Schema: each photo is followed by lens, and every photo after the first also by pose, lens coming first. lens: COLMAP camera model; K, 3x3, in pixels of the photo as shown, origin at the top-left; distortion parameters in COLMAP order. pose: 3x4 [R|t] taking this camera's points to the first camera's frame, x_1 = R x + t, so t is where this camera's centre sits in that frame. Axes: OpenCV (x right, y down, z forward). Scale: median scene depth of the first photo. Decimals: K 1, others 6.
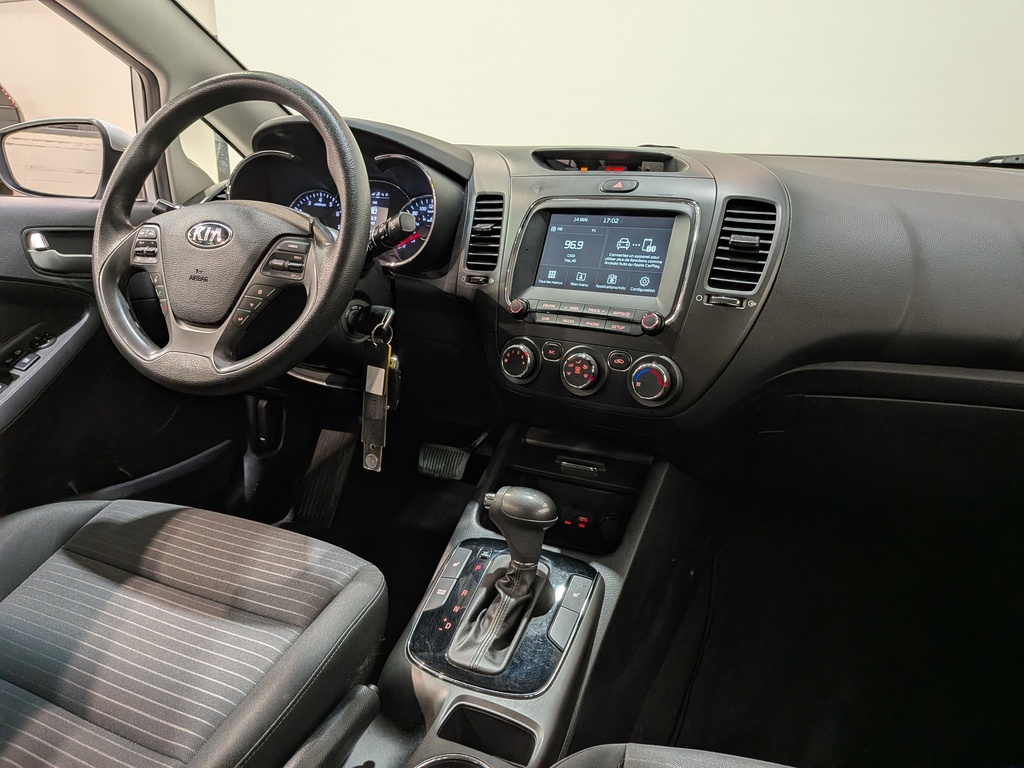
lens RADIAL K [[750.9, 0, 483.4], [0, 750.9, 385.0], [0, 0, 1]] dist [0.071499, -0.134857]
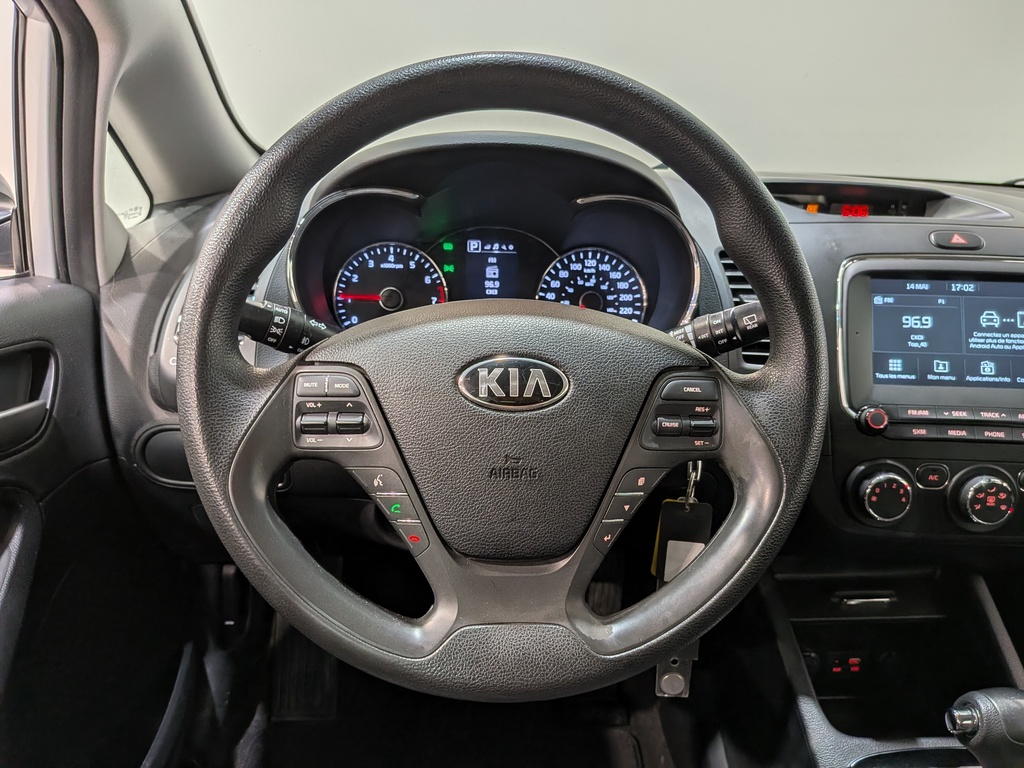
lens RADIAL K [[750.9, 0, 513.9], [0, 750.9, 401.2], [0, 0, 1]] dist [0.071499, -0.134857]
pose [[0.882477, -0.142259, 0.448327, -0.566759], [0.124526, 0.989817, 0.068965, -0.212833], [-0.453572, -0.005031, 0.891205, 0.536052]]
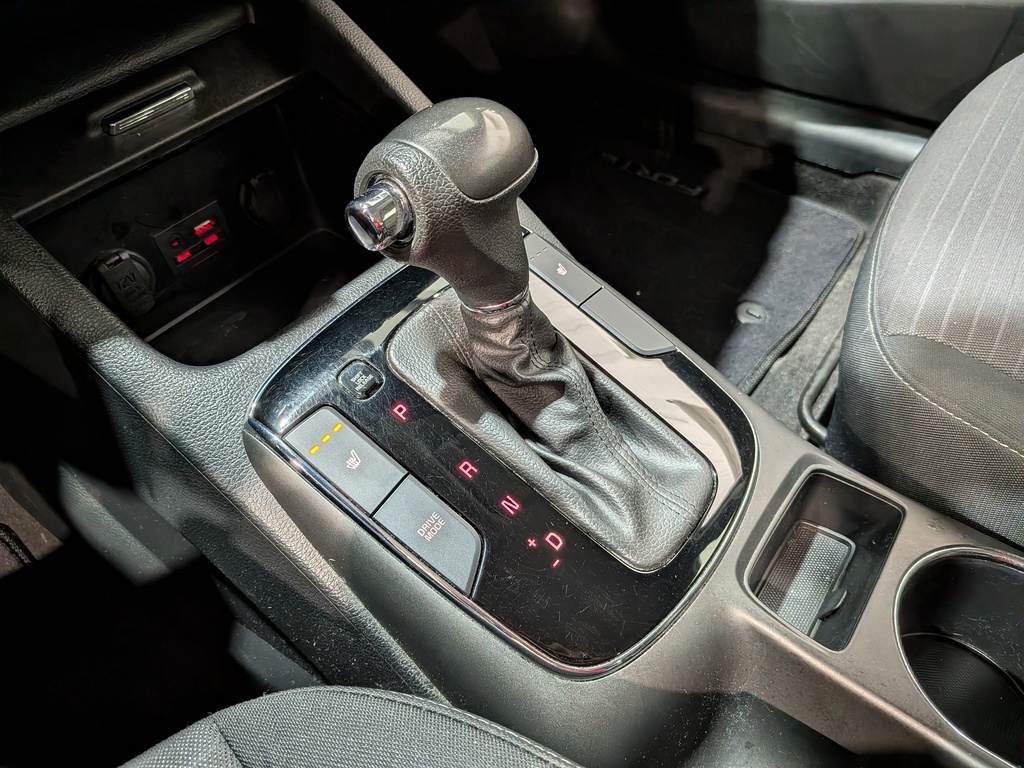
lens RADIAL K [[750.9, 0, 518.2], [0, 750.9, 369.4], [0, 0, 1]] dist [0.071499, -0.134857]
pose [[0.217796, -0.712523, 0.666991, -0.209740], [0.335816, 0.696378, 0.634260, 0.020212], [-0.916402, 0.085847, 0.390945, 0.772033]]
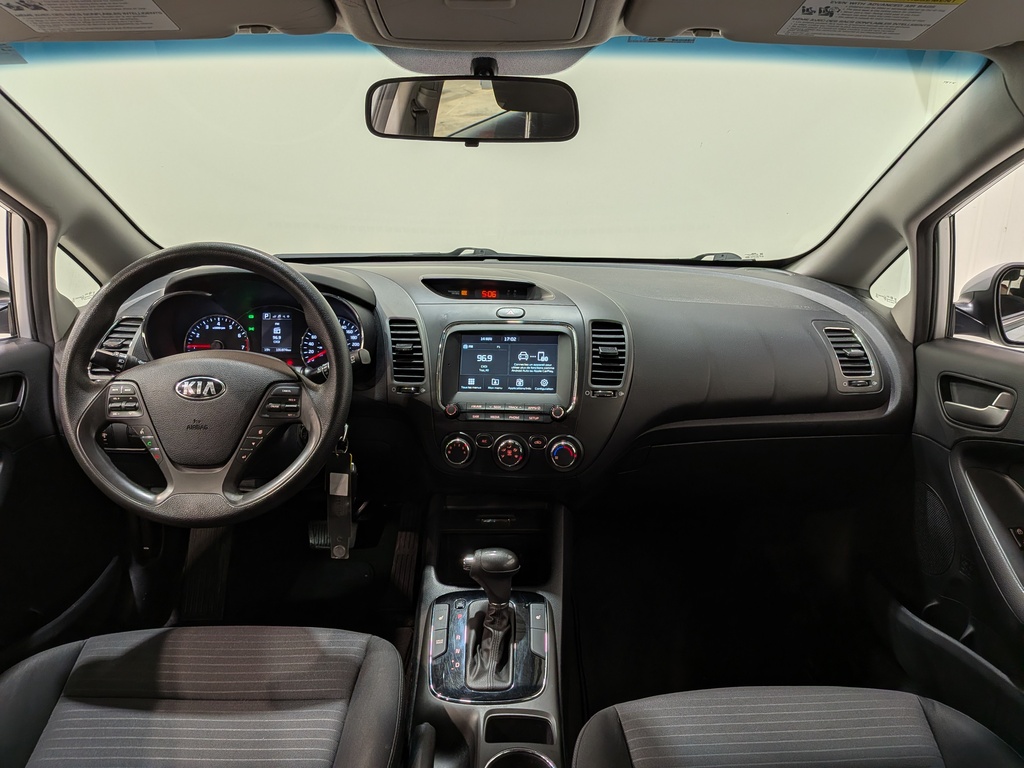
lens RADIAL K [[750.9, 0, 517.5], [0, 750.9, 393.5], [0, 0, 1]] dist [0.071499, -0.134857]
pose [[0.903571, -0.127069, 0.409161, -0.384571], [0.133012, 0.991015, 0.014034, -0.137252], [-0.407268, 0.041743, 0.912354, -0.235843]]
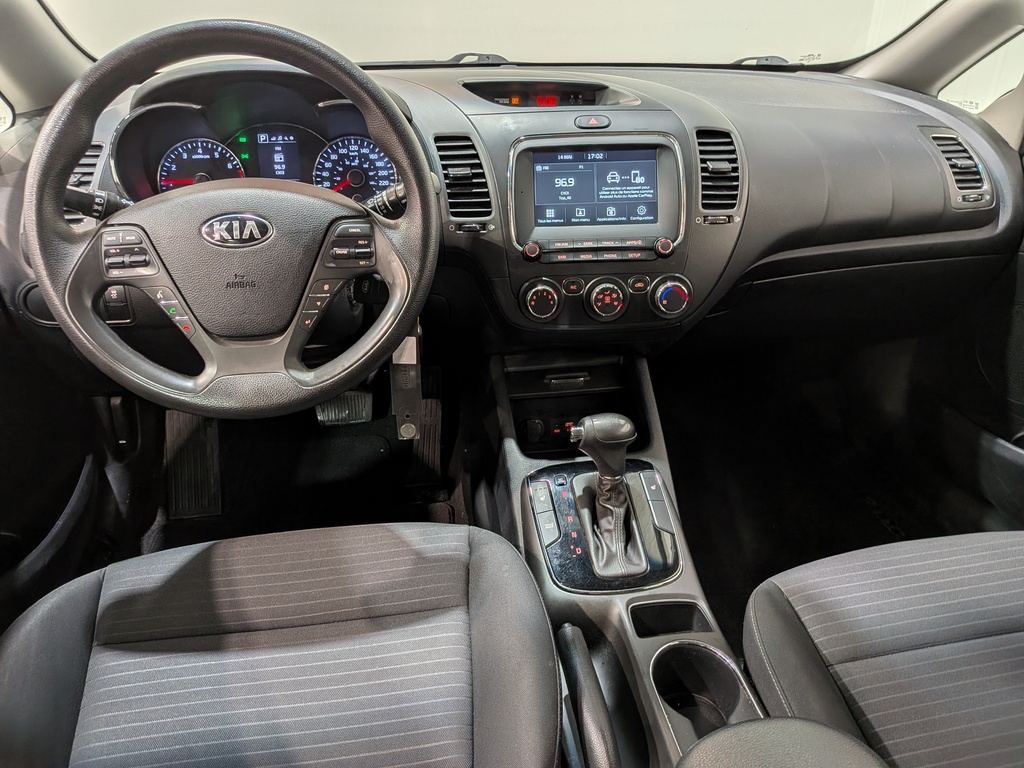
lens RADIAL K [[750.9, 0, 519.9], [0, 750.9, 377.4], [0, 0, 1]] dist [0.071499, -0.134857]
pose [[0.830132, -0.257402, 0.494595, -0.538193], [0.174689, 0.962469, 0.207697, -0.155875], [-0.529494, -0.086016, 0.843941, 0.113828]]
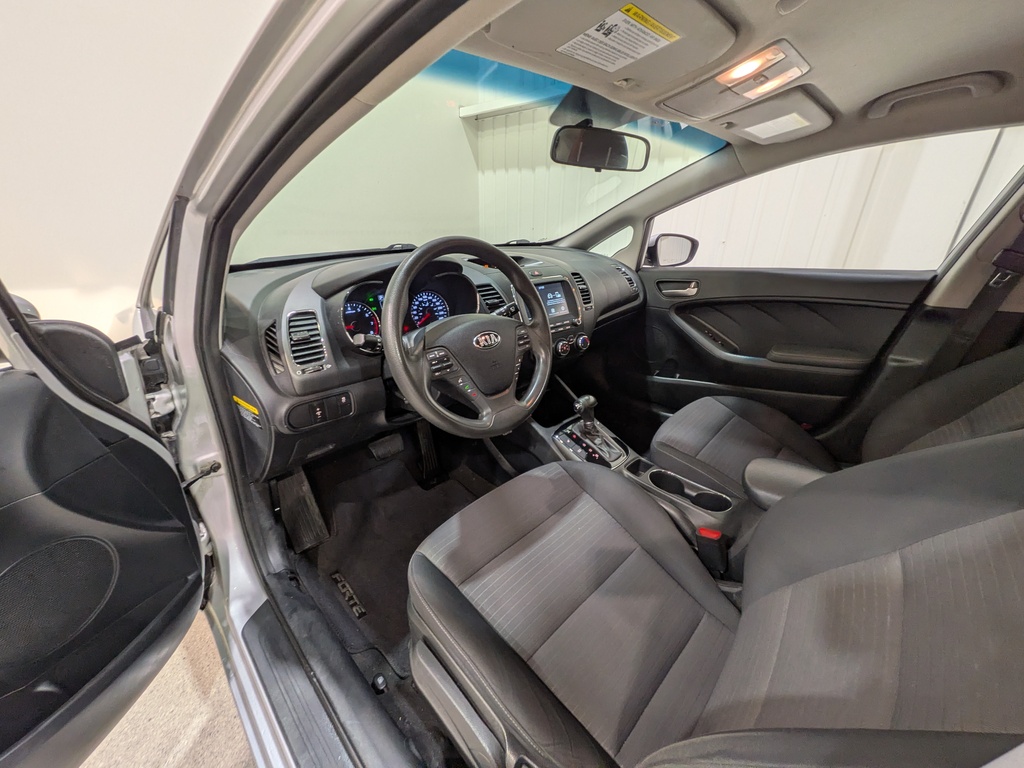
lens RADIAL K [[409.5, 0, 520.7], [0, 409.5, 380.9], [0, 0, 1]] dist [0.002314, 0.000025]
pose [[0.334162, -0.374509, 0.864915, -1.101763], [0.275088, 0.916465, 0.290549, -0.343216], [-0.901478, 0.140837, 0.409271, 0.561848]]
